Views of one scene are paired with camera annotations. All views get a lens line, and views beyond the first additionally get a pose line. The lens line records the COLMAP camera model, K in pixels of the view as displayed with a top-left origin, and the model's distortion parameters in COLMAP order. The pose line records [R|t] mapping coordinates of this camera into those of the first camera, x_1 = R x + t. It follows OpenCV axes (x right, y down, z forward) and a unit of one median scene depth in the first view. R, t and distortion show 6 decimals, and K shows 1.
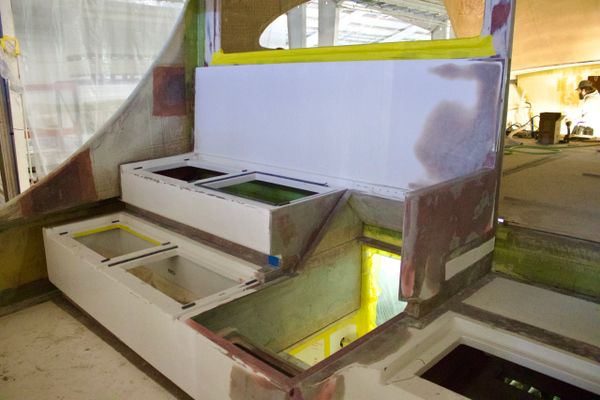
lens RADIAL K [[502.5, 0, 302.9], [0, 502.5, 210.1], [0, 0, 1]] dist [-0.156317, 0.140198]
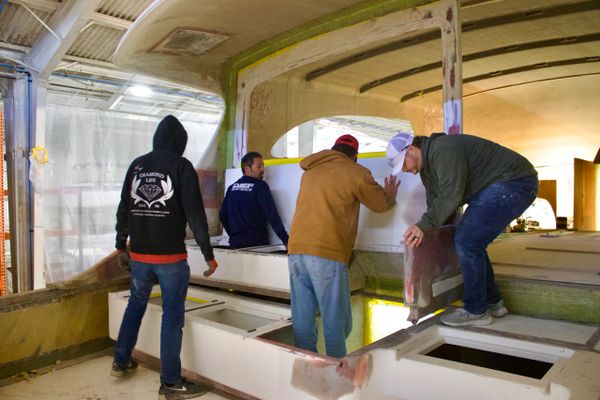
lens RADIAL K [[502.5, 0, 302.9], [0, 502.5, 210.1], [0, 0, 1]] dist [-0.156317, 0.140198]
pose [[0.997946, -0.006056, 0.063771, -0.104795], [0.019850, 0.975756, -0.217961, 0.102199], [-0.060905, 0.218779, 0.973872, -0.269808]]
